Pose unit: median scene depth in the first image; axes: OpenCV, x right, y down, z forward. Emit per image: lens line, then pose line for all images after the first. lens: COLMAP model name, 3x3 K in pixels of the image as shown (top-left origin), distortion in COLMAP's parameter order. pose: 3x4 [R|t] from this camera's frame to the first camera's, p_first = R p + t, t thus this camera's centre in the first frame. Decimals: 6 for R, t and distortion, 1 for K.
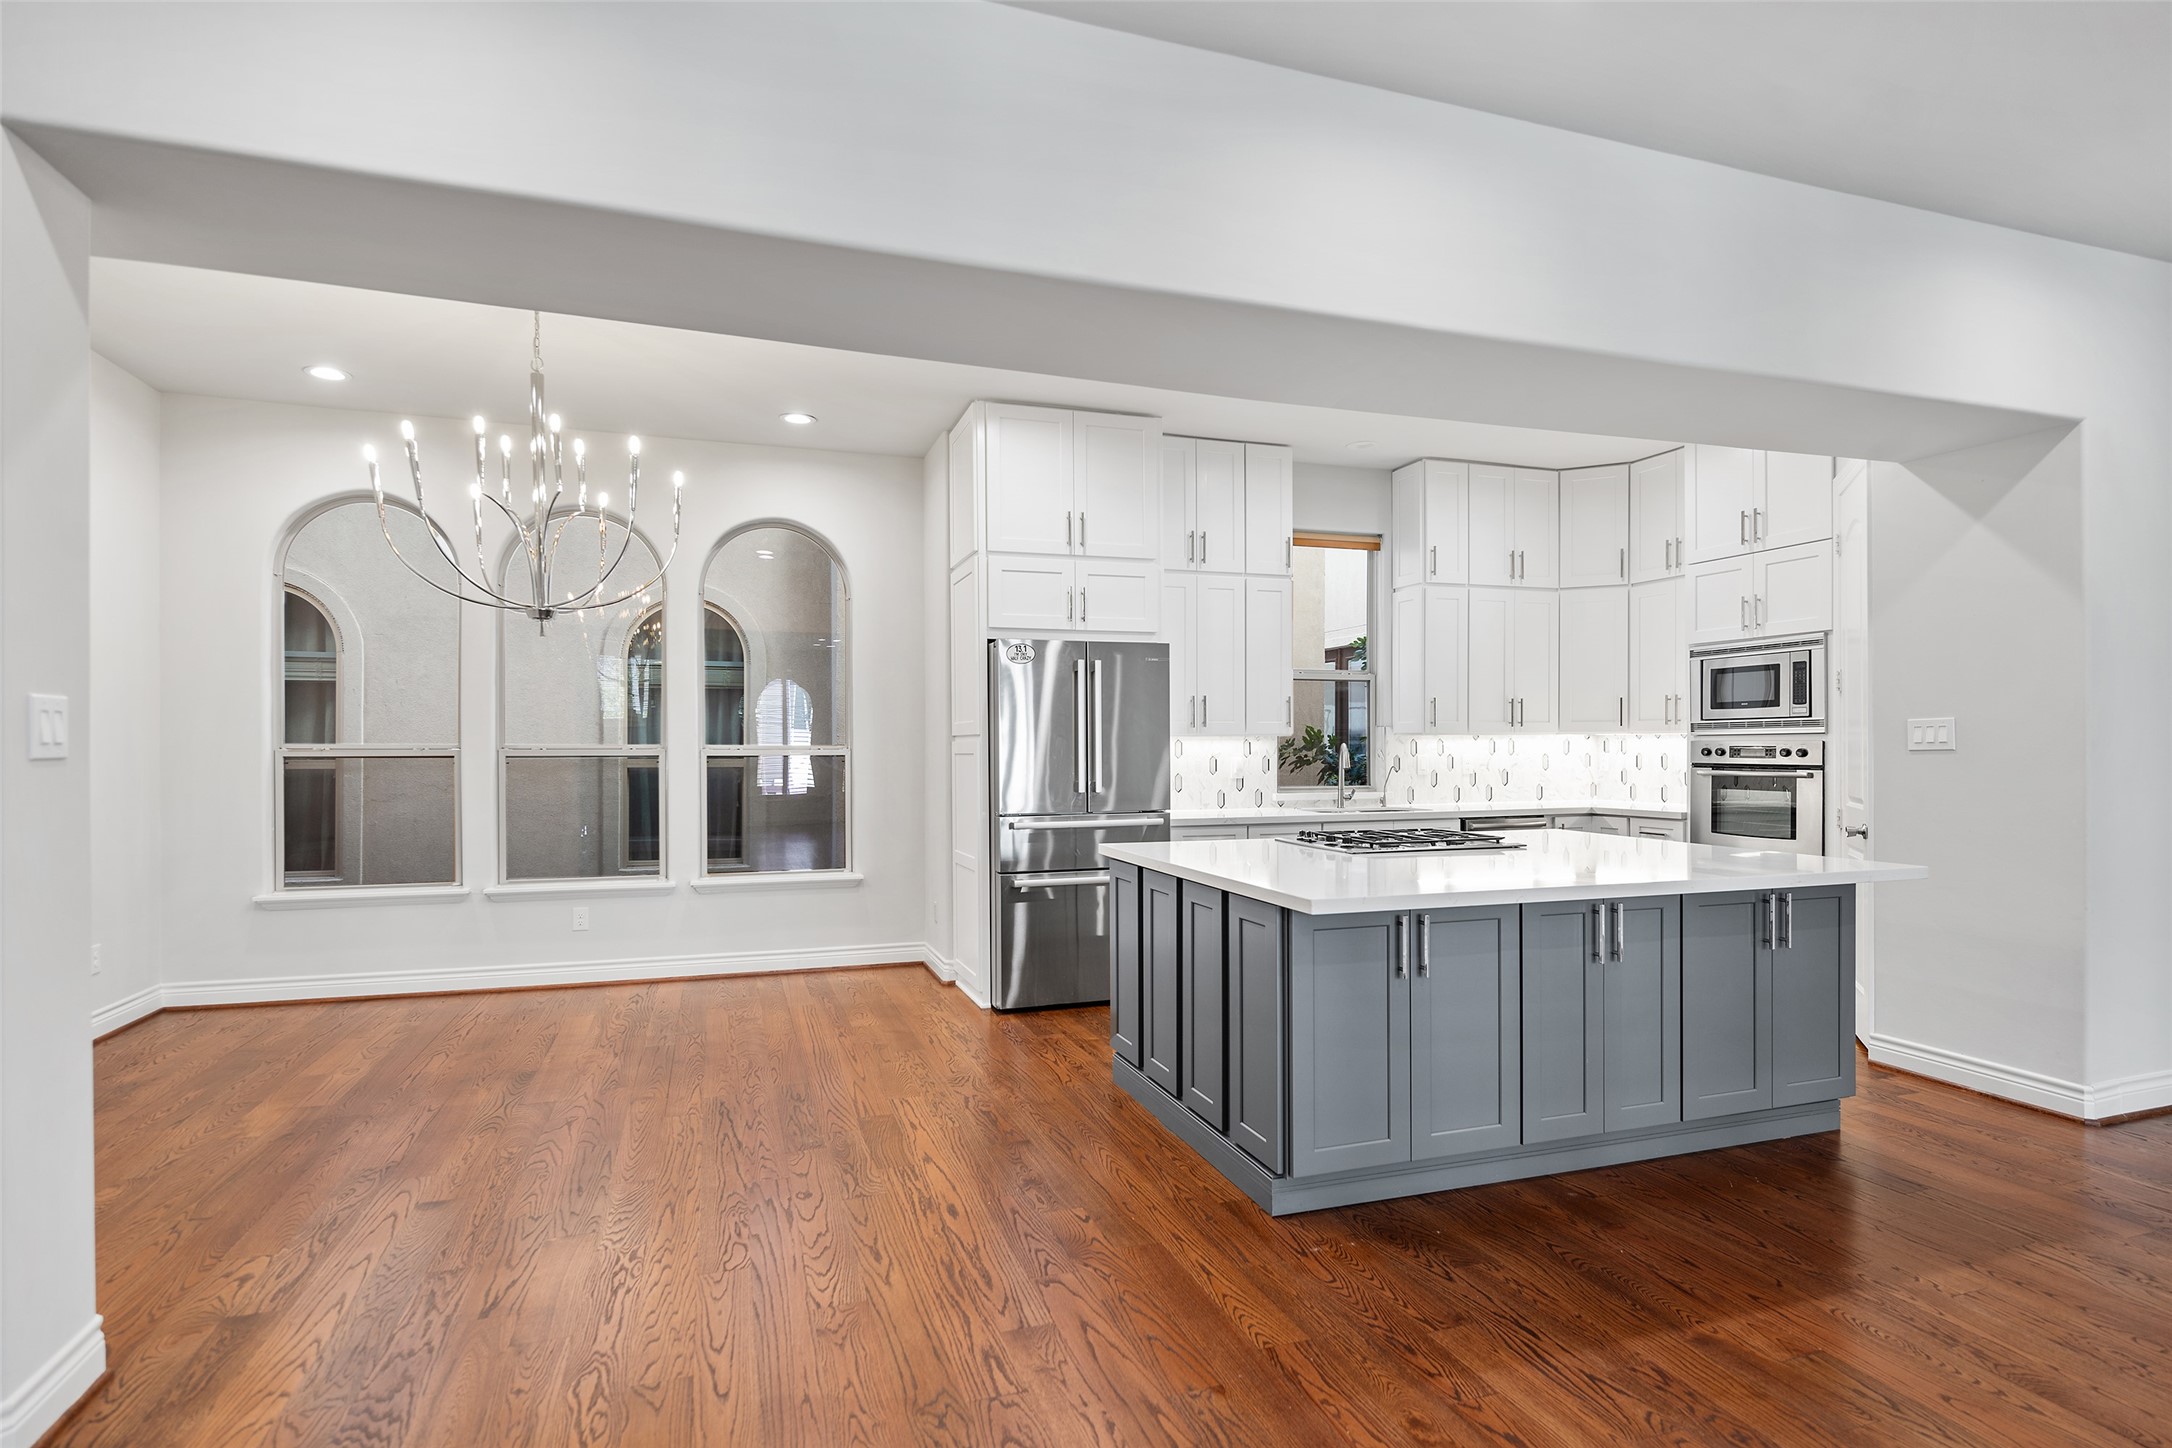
lens RADIAL K [[1090.8, 0, 1087.4], [0, 1090.8, 745.0], [0, 0, 1]] dist [-0.005749, 0.001086]
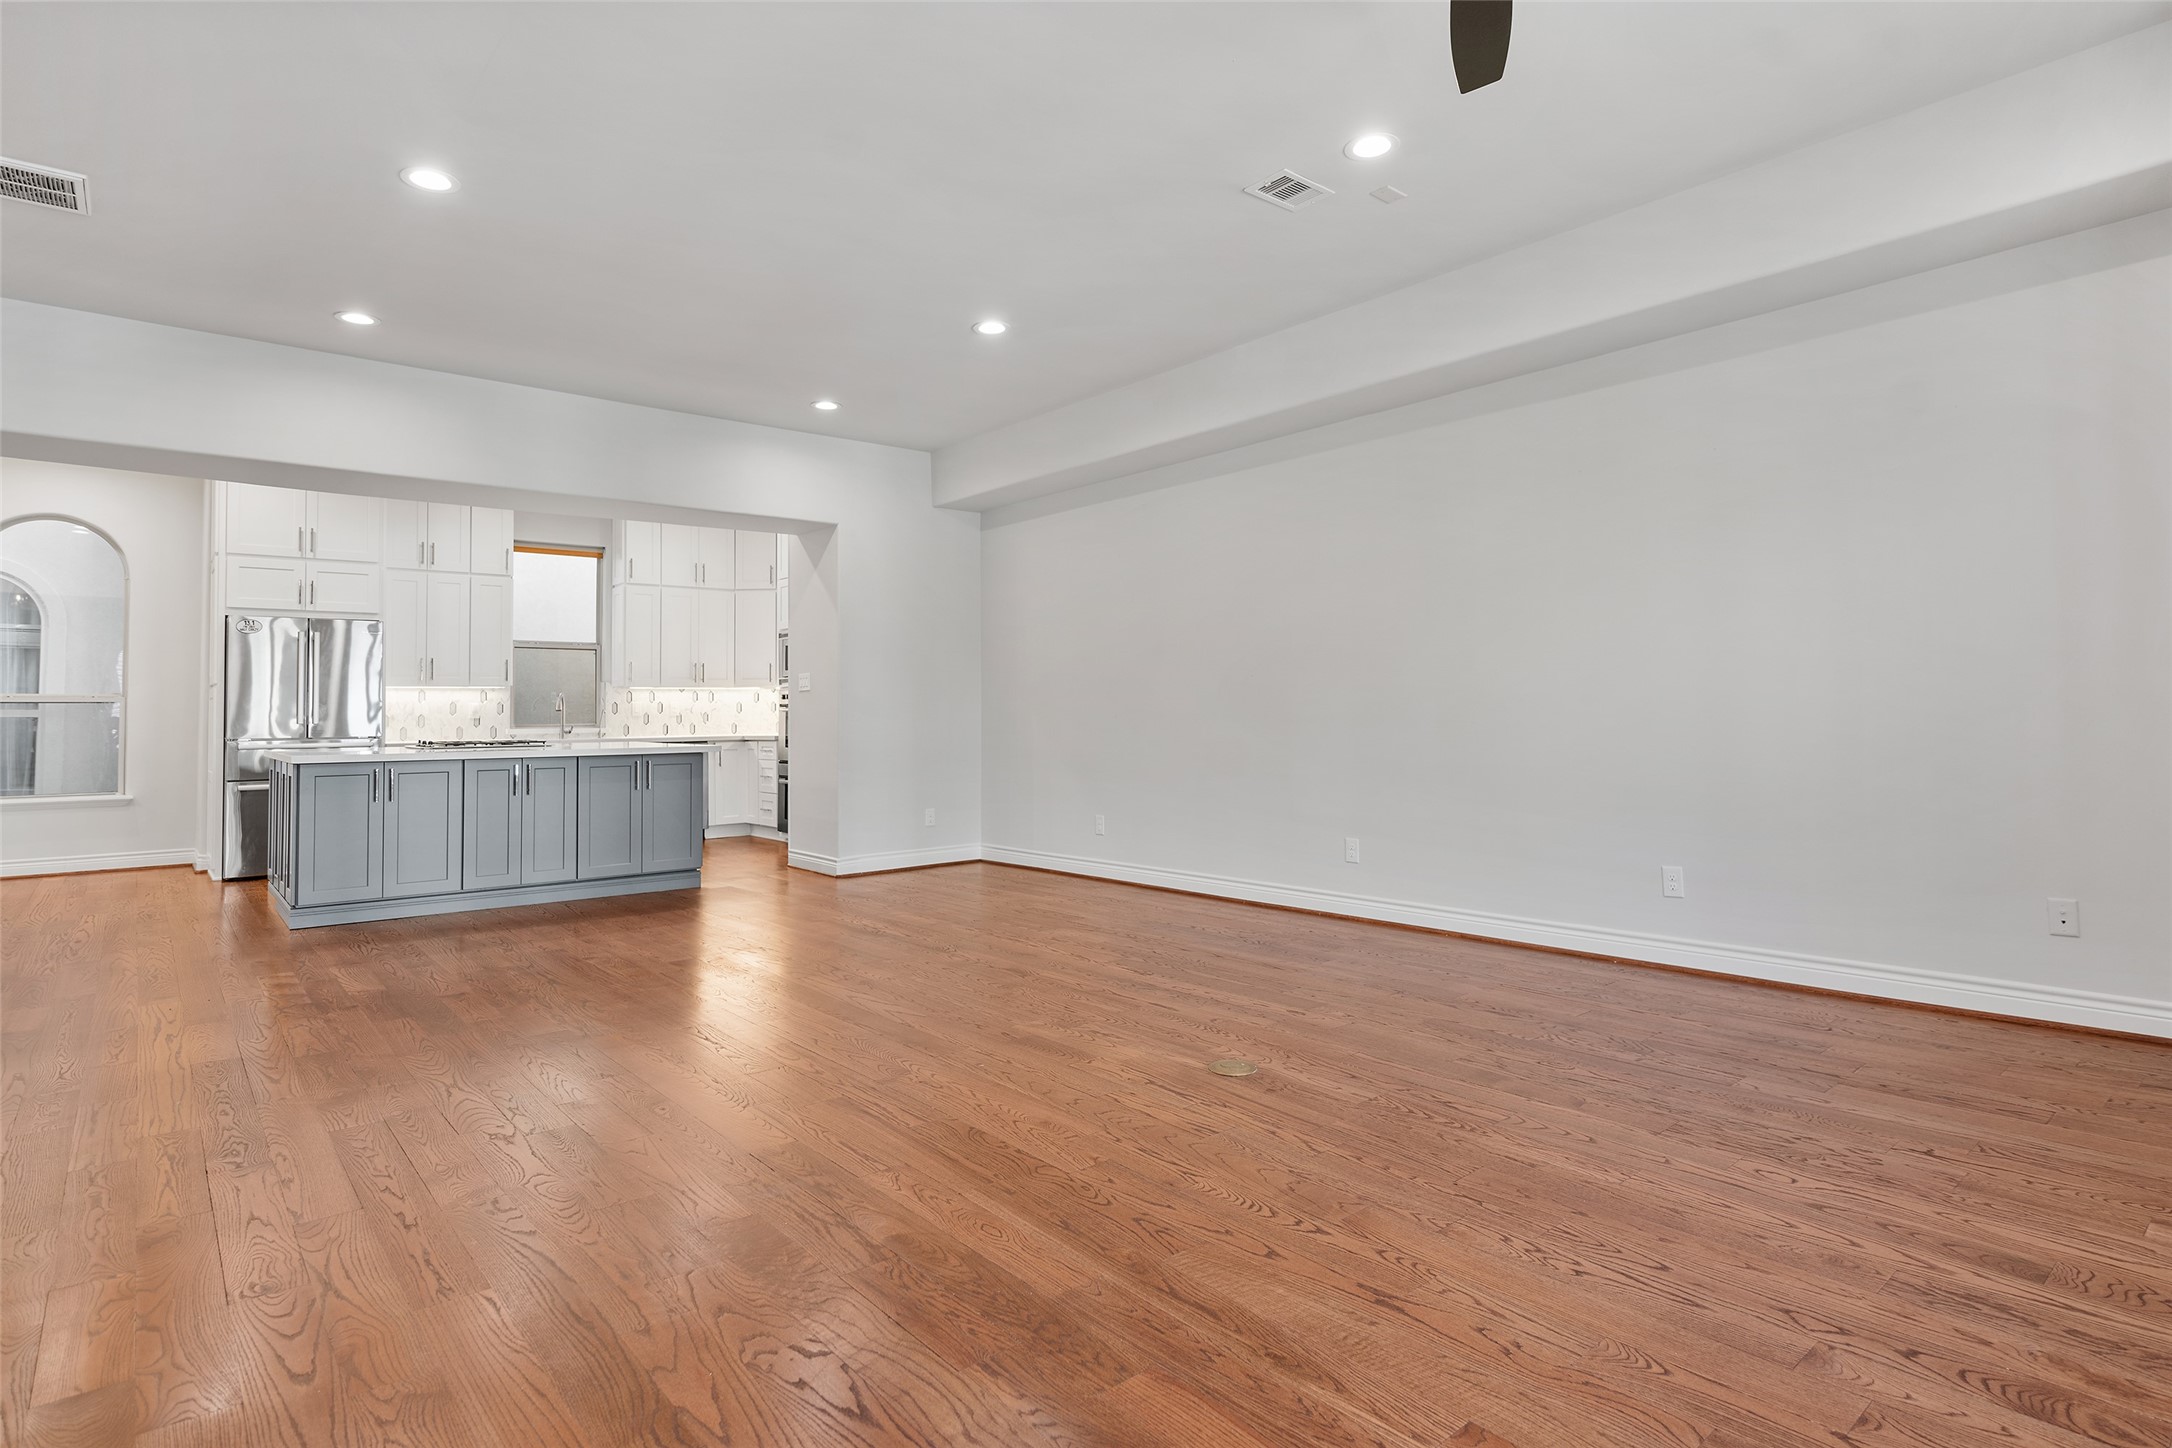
lens RADIAL K [[1090.8, 0, 1101.1], [0, 1090.8, 674.9], [0, 0, 1]] dist [-0.005749, 0.001086]
pose [[0.922640, 0.007570, 0.385587, 0.398273], [0.006486, 0.999361, -0.035142, 0.035058], [-0.385607, 0.034924, 0.922002, -0.697990]]
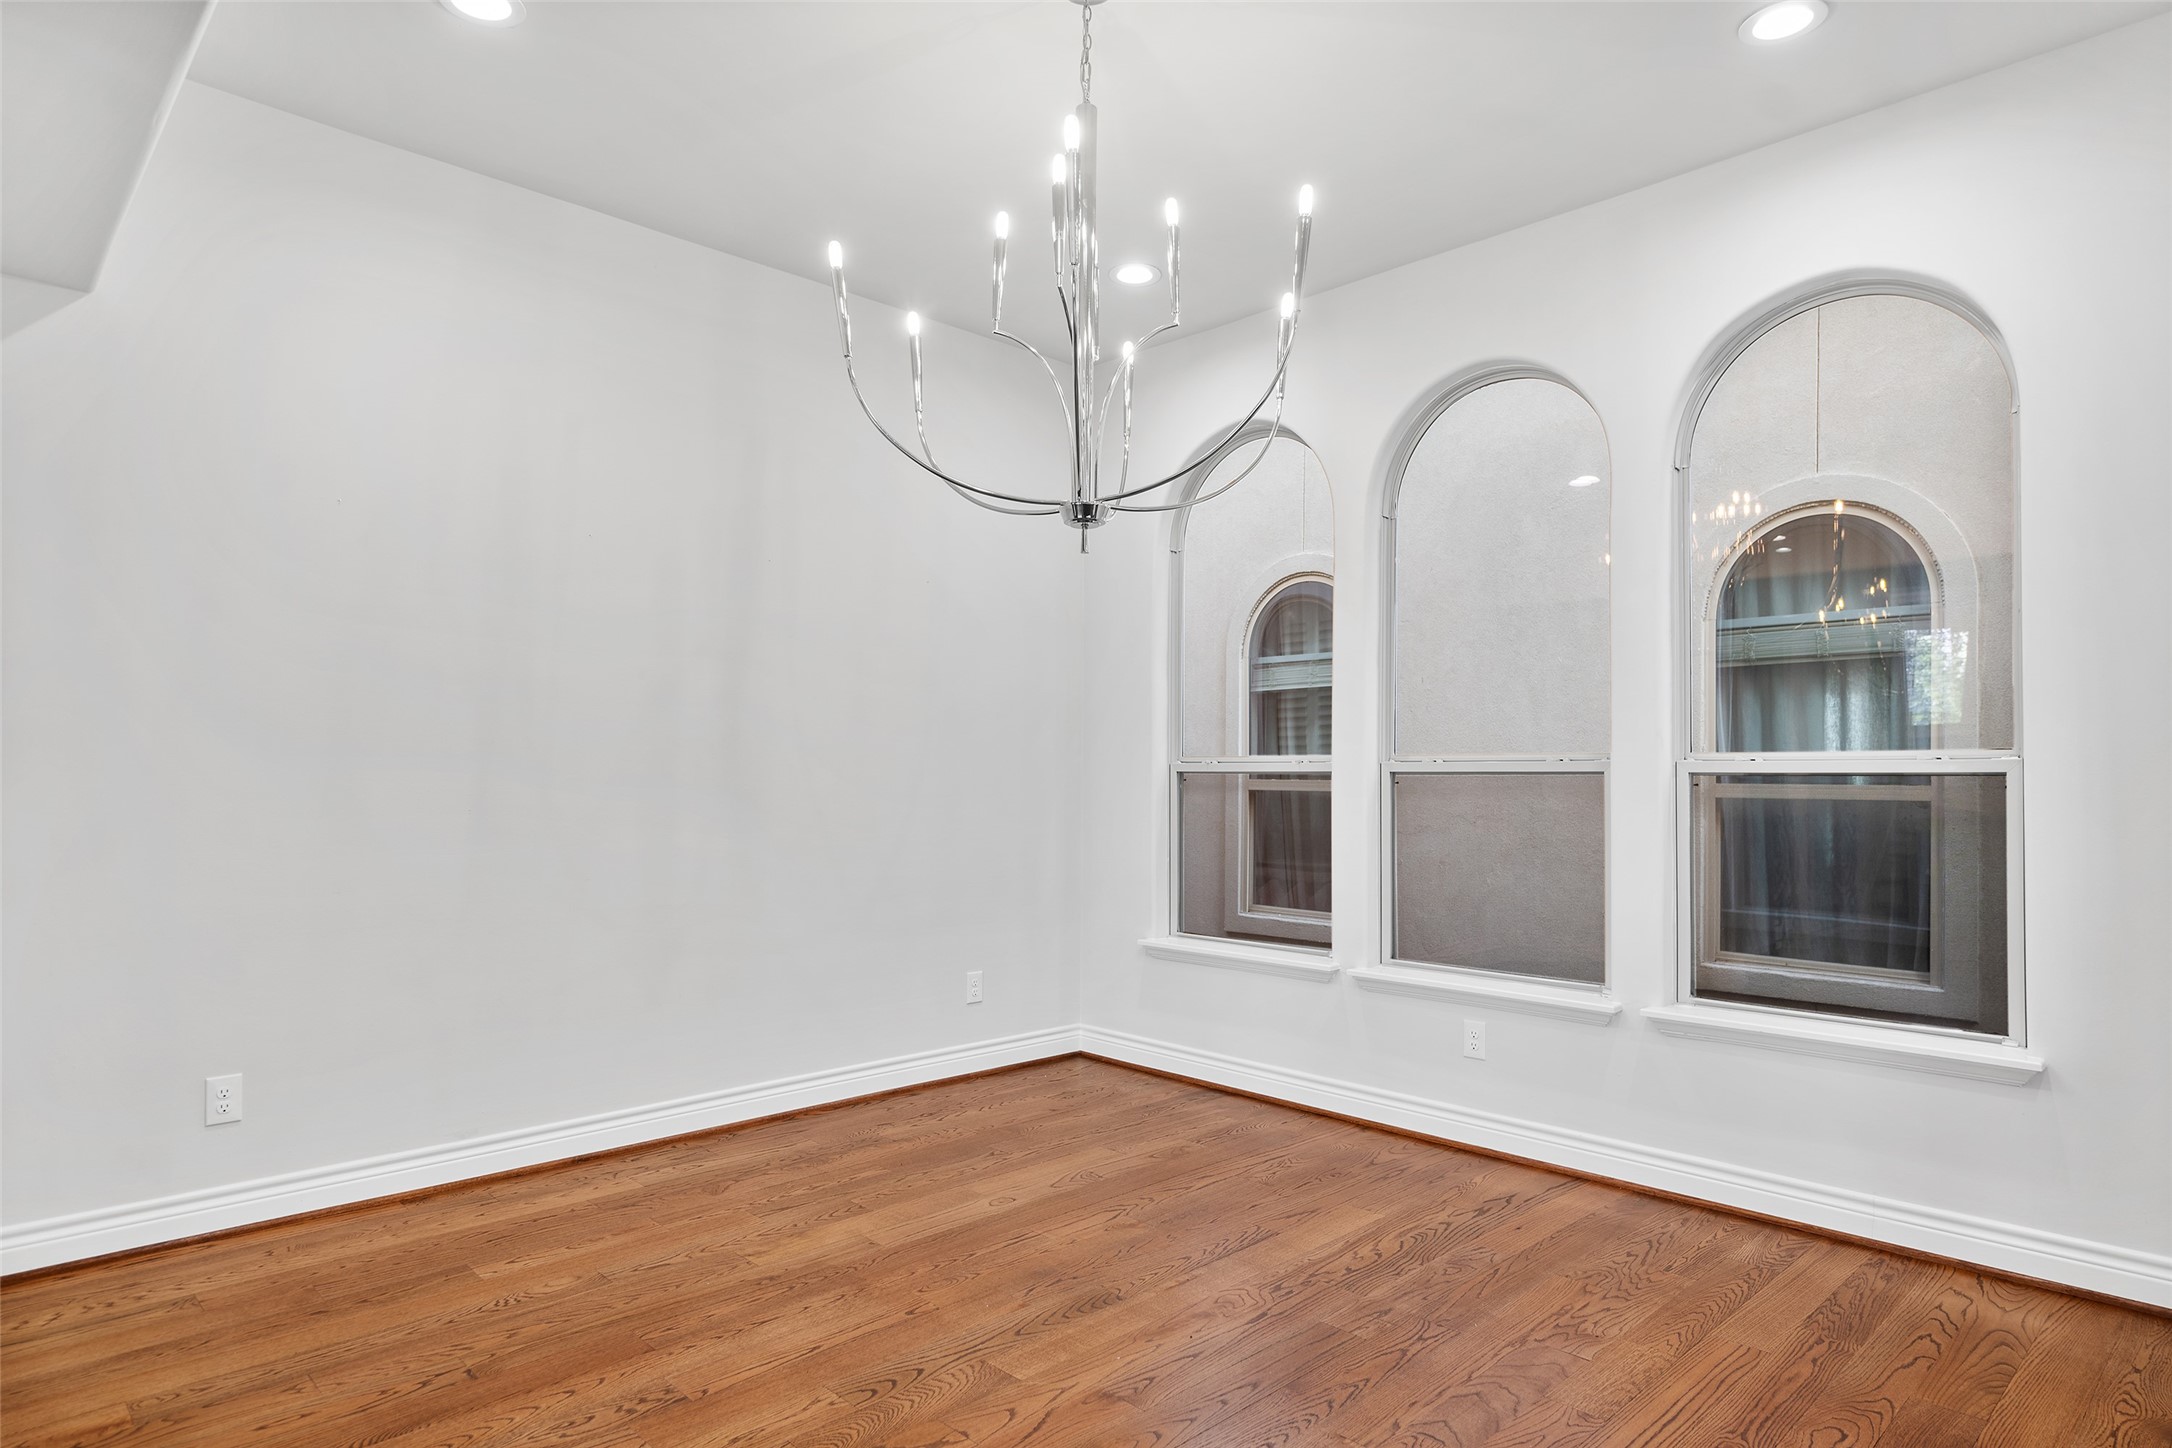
lens RADIAL K [[1230.8, 0, 1081.2], [0, 1230.8, 740.0], [0, 0, 1]] dist [-0.007386, -0.000575]
pose [[0.423608, -0.018424, -0.905658, 0.077850], [-0.001348, 0.999779, -0.020969, 0.005382], [0.905845, 0.010103, 0.423490, 0.534417]]
